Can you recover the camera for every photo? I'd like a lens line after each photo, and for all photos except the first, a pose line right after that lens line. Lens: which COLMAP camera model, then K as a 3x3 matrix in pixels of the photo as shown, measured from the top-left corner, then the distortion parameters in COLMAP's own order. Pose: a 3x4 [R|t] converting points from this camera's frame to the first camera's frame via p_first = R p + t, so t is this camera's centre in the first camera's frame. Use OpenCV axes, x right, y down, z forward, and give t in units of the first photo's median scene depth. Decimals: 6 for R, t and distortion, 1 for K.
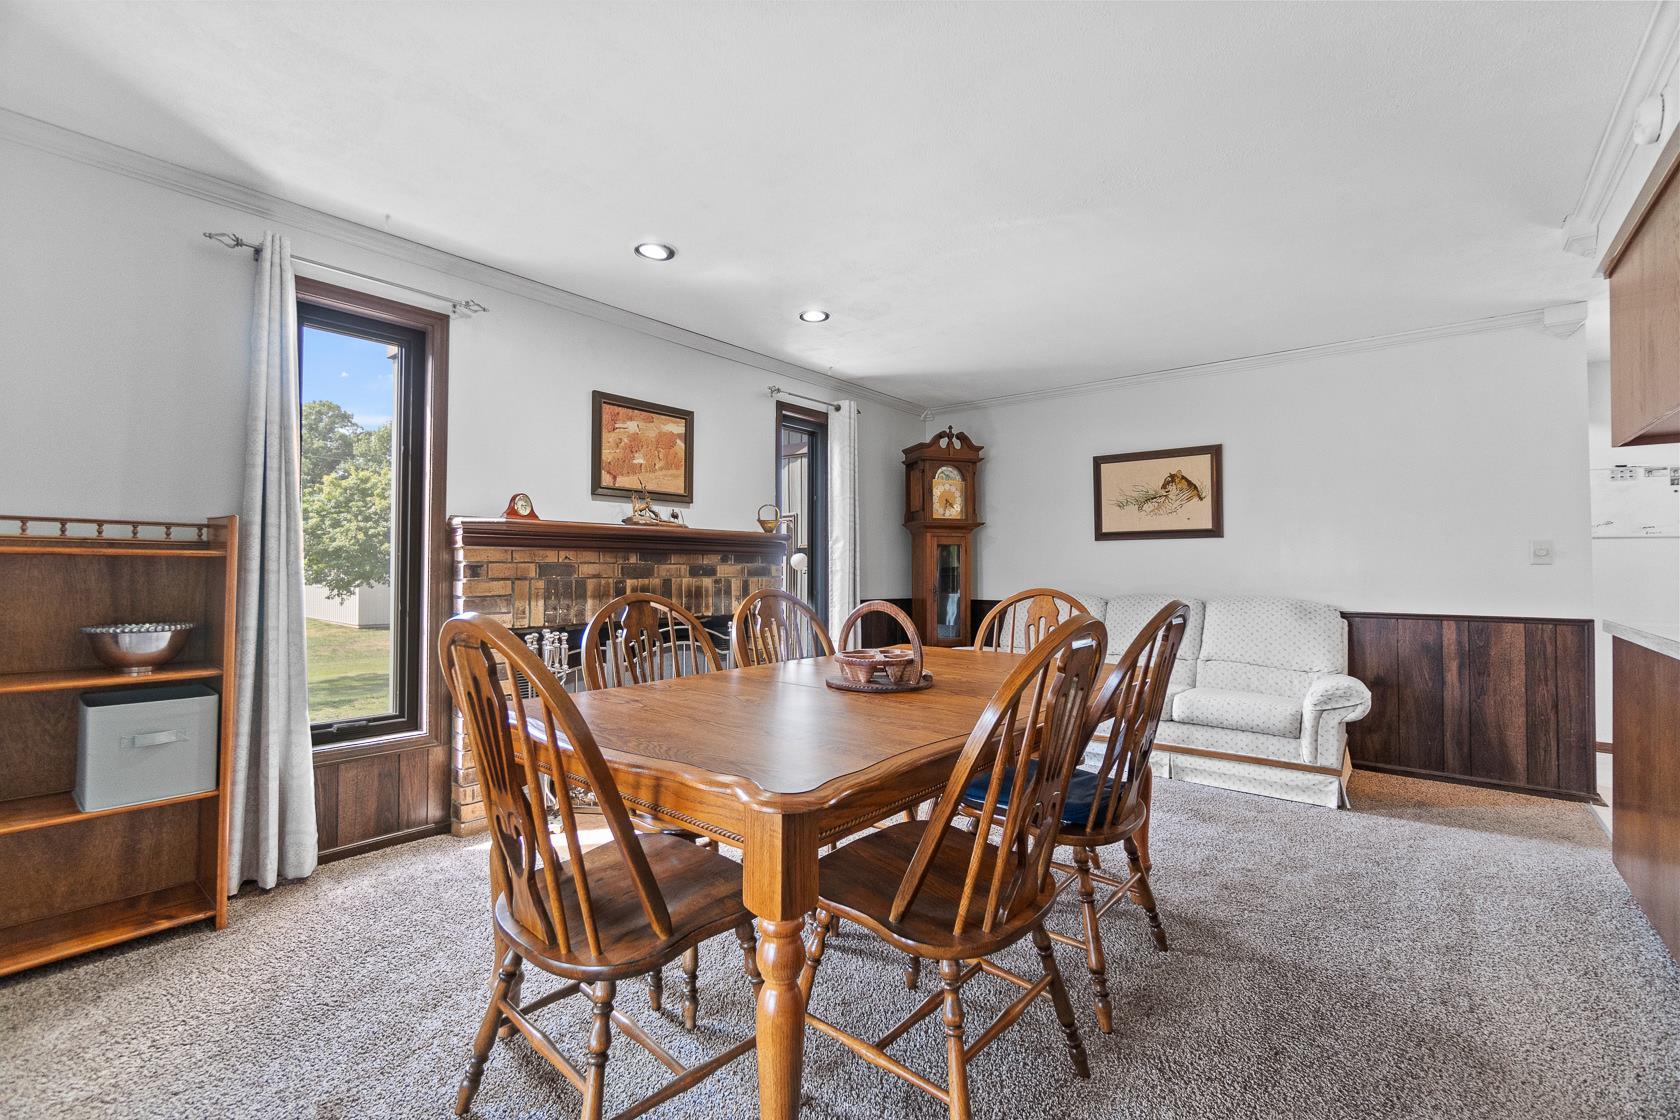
lens RADIAL K [[718.6, 0, 831.7], [0, 718.6, 556.3], [0, 0, 1]] dist [0.000908, 0.000155]
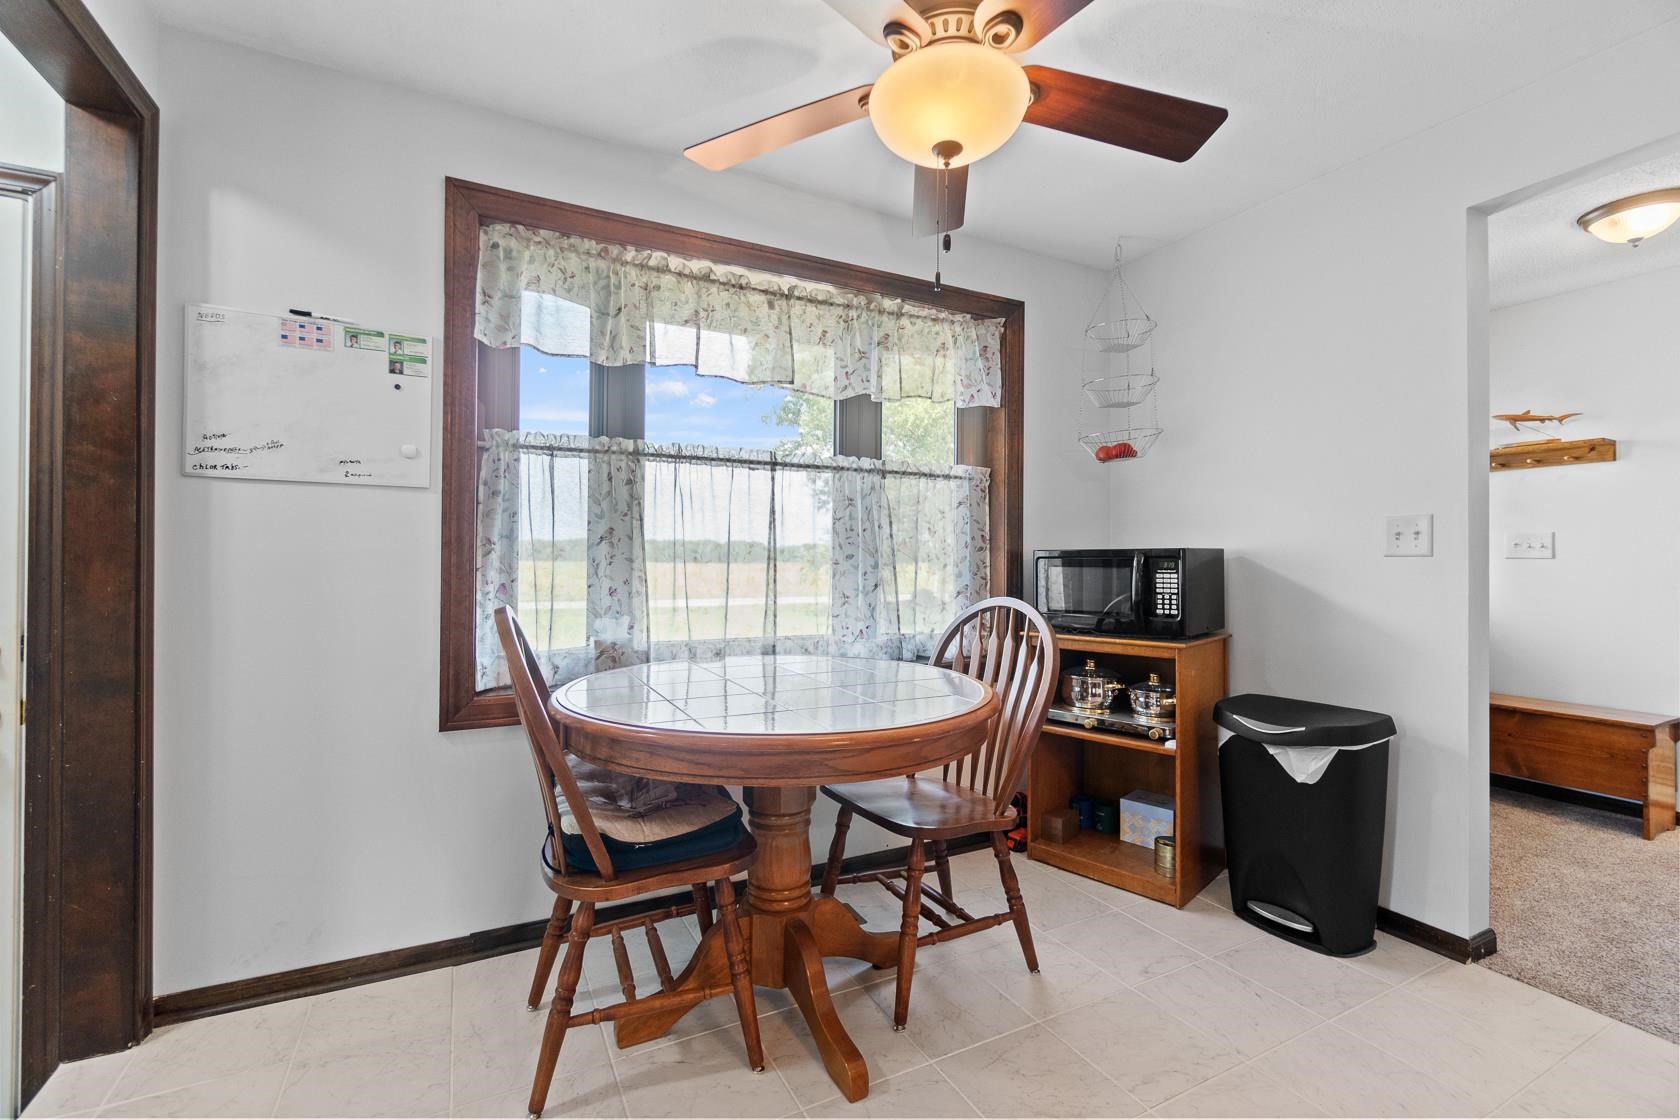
lens RADIAL K [[718.6, 0, 841.9], [0, 718.6, 564.8], [0, 0, 1]] dist [0.000908, 0.000155]
pose [[0.409620, 0.002304, 0.912253, 0.861146], [-0.015113, 0.999877, 0.004261, 0.016352], [-0.912131, -0.015532, 0.409604, 0.546184]]
